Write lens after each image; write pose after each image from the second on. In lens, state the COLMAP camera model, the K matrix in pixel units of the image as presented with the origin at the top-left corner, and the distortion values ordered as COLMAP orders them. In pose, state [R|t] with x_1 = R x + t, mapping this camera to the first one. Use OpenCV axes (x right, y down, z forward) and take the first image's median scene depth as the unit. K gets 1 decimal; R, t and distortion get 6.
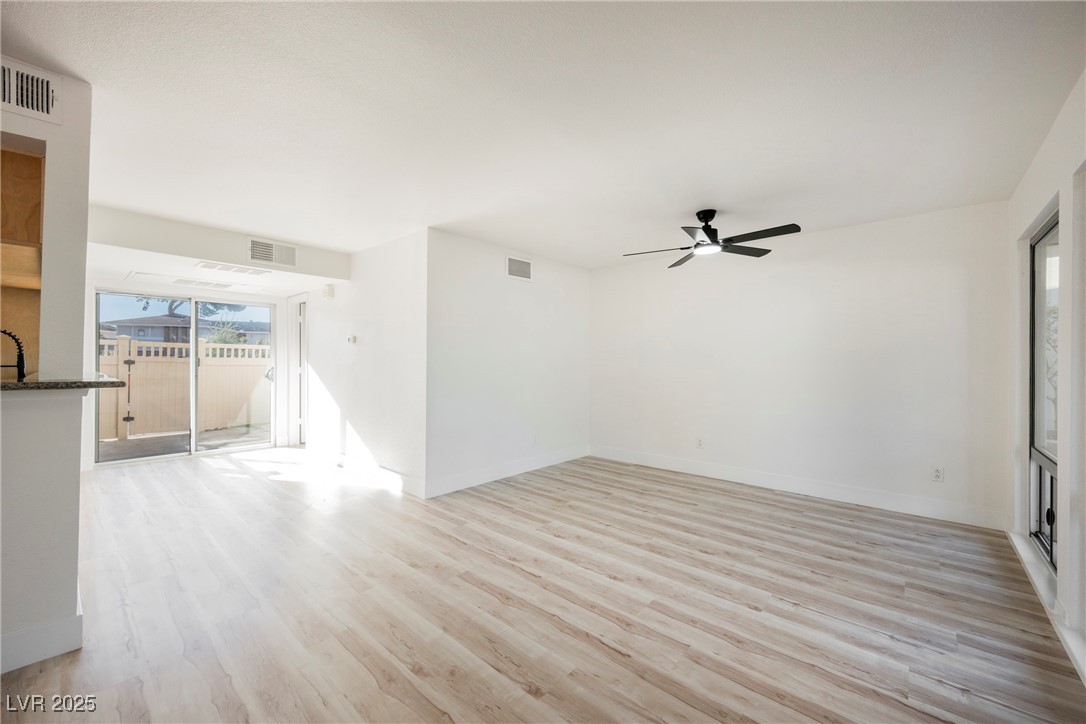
lens RADIAL K [[422.9, 0, 546.2], [0, 422.9, 361.4], [0, 0, 1]] dist [-0.001813, 0.000233]
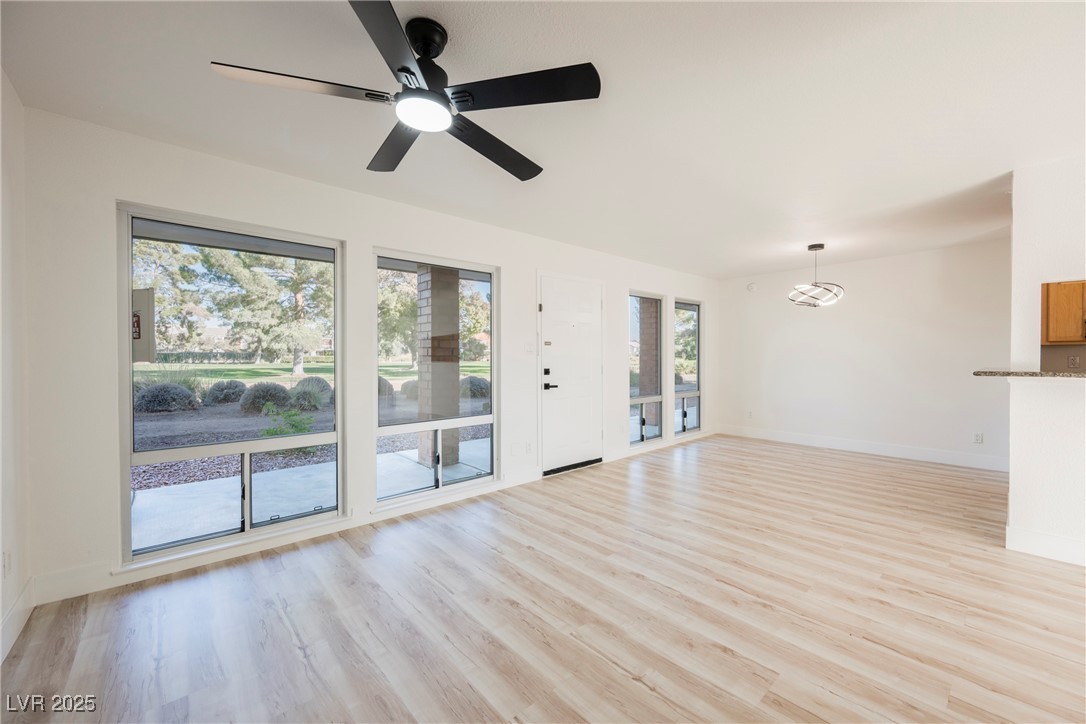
lens RADIAL K [[423.1, 0, 545.7], [0, 423.1, 357.0], [0, 0, 1]] dist [0.000961, 0.000072]
pose [[-0.992554, -0.006303, 0.121646, 0.191519], [-0.006322, 0.999980, 0.000234, 0.002389], [-0.121645, -0.000537, -0.992574, 1.476404]]
